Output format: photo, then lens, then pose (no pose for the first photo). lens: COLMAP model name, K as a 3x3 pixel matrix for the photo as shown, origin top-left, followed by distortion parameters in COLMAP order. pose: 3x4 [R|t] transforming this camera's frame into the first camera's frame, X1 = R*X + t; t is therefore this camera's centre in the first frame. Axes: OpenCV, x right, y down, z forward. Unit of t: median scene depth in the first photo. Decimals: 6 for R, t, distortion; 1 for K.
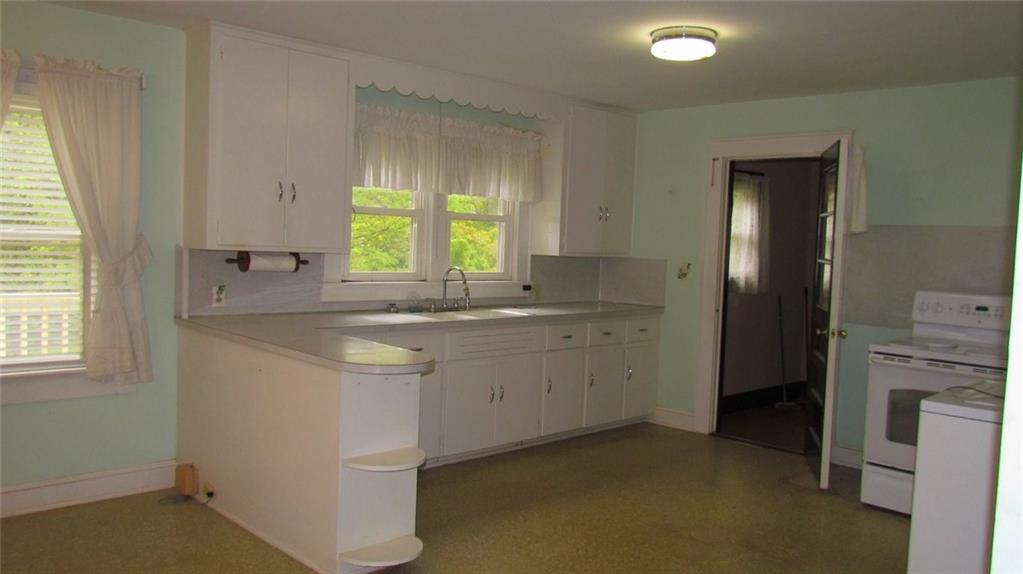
lens RADIAL K [[809.8, 0, 511.5], [0, 809.8, 287.0], [0, 0, 1]] dist [-0.045672, -0.000517]
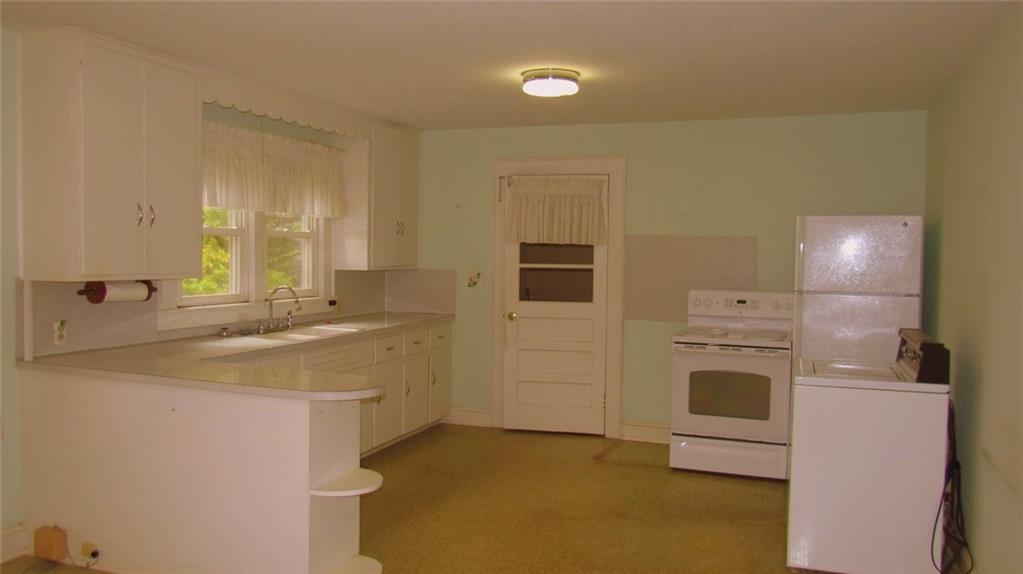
lens RADIAL K [[809.8, 0, 511.5], [0, 809.8, 287.0], [0, 0, 1]] dist [-0.045672, -0.000517]
pose [[0.905447, -0.044162, 0.422157, -0.246626], [0.045330, 0.998946, 0.007275, -0.019654], [-0.422033, 0.012549, 0.906494, -0.005063]]
